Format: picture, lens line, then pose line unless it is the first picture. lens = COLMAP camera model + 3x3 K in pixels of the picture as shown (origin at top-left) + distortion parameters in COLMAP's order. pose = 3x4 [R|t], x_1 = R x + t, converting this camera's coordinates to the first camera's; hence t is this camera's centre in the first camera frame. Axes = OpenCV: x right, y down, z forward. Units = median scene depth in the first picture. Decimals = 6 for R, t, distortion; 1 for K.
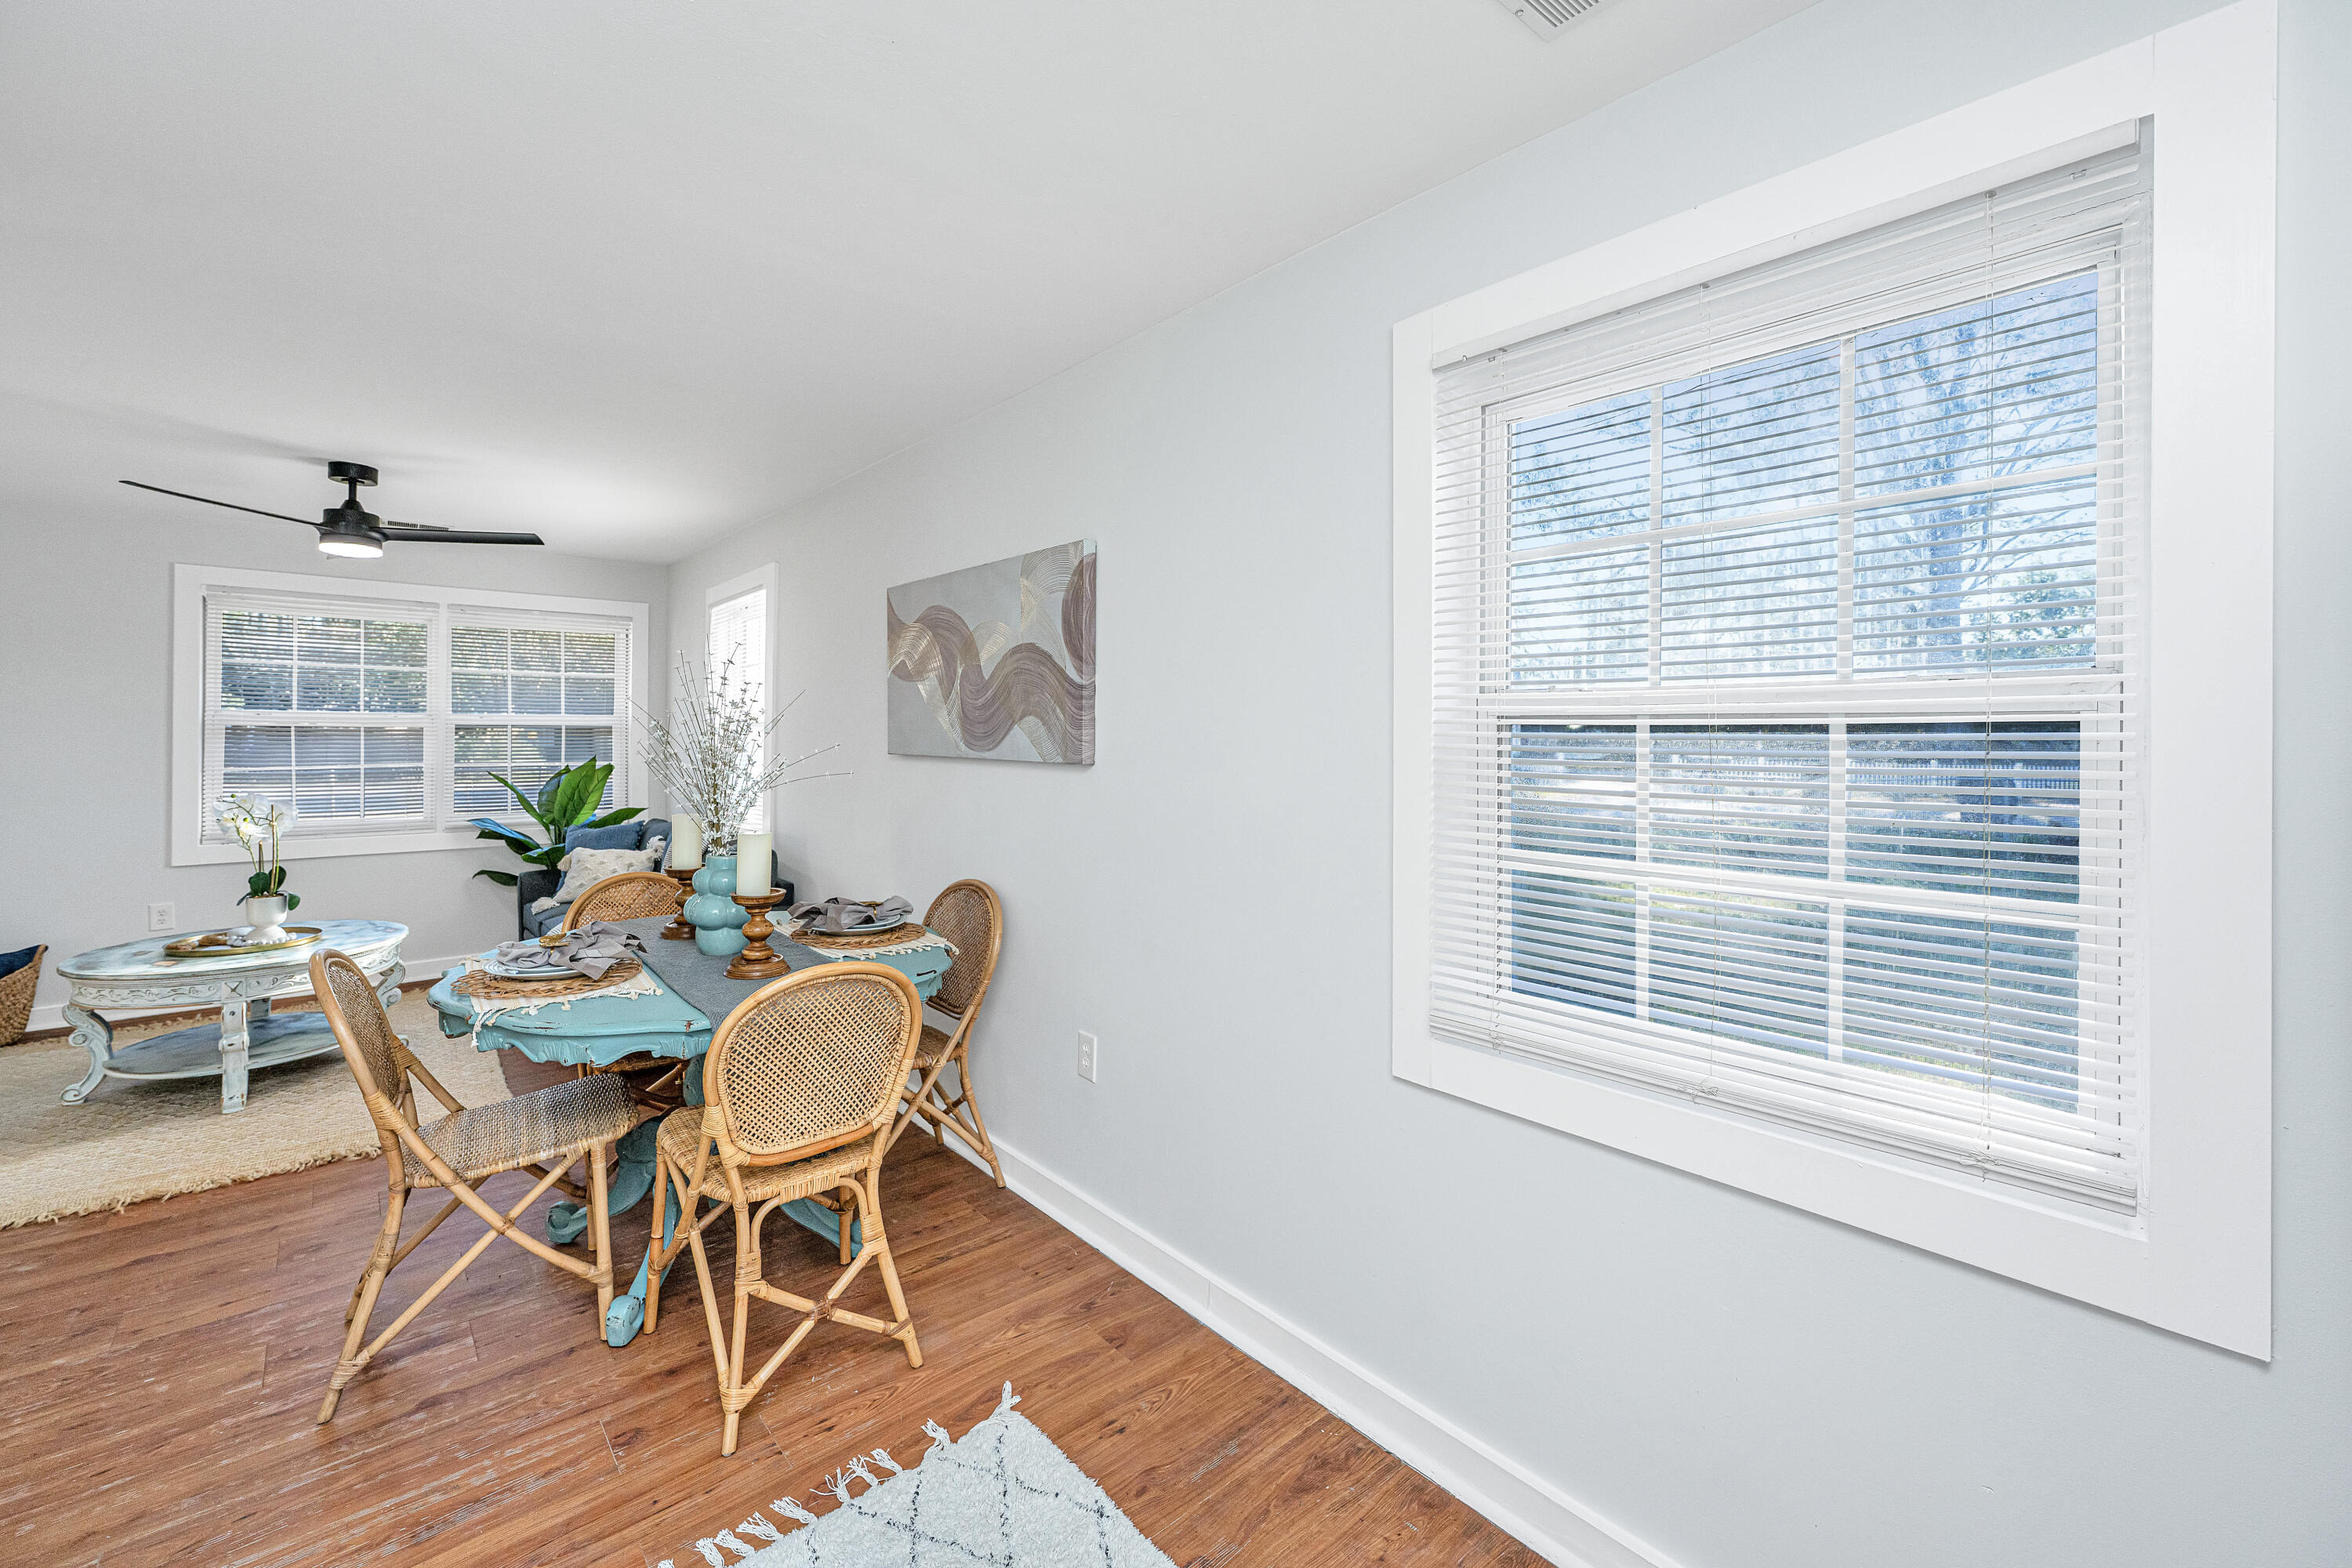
lens RADIAL K [[952.4, 0, 1162.3], [0, 952.4, 733.7], [0, 0, 1]] dist [0.000283, -0.000088]
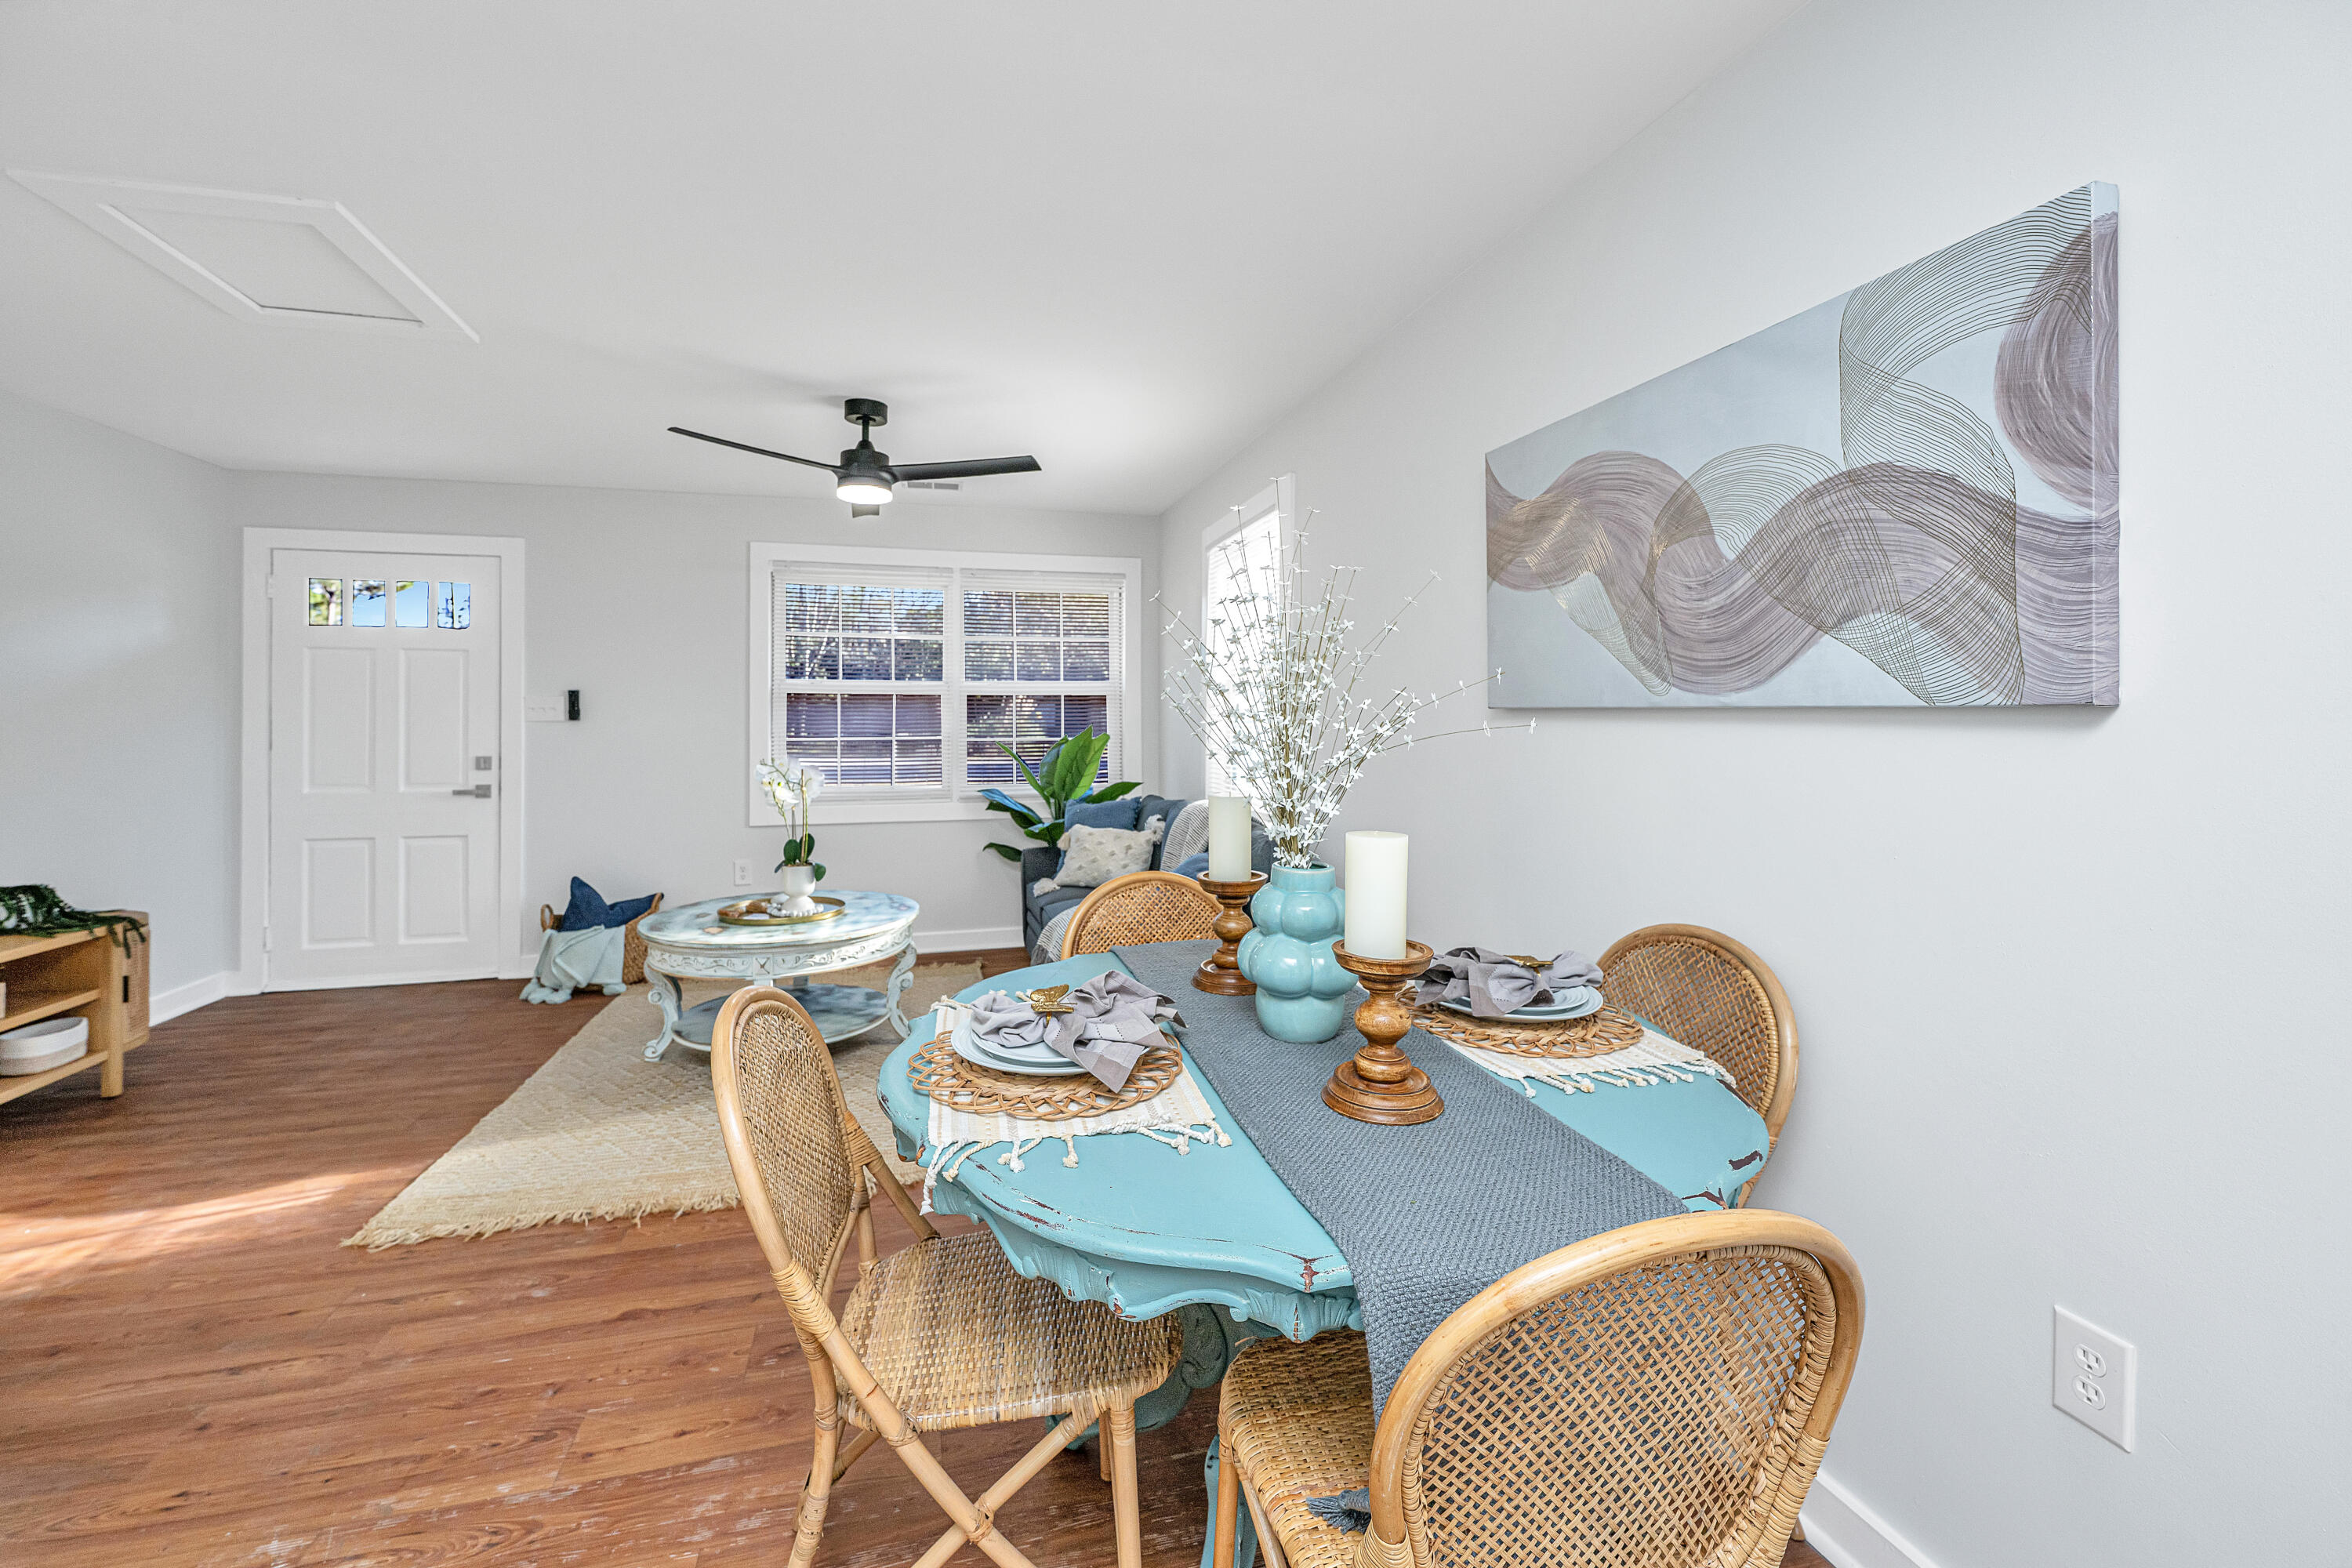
lens RADIAL K [[952.7, 0, 1168.3], [0, 952.7, 721.8], [0, 0, 1]] dist [-0.001477, -0.000105]
pose [[0.900334, -0.002696, -0.435190, -0.240118], [0.005271, 0.999975, 0.004710, 0.031056], [0.435167, -0.006535, 0.900326, 0.381189]]
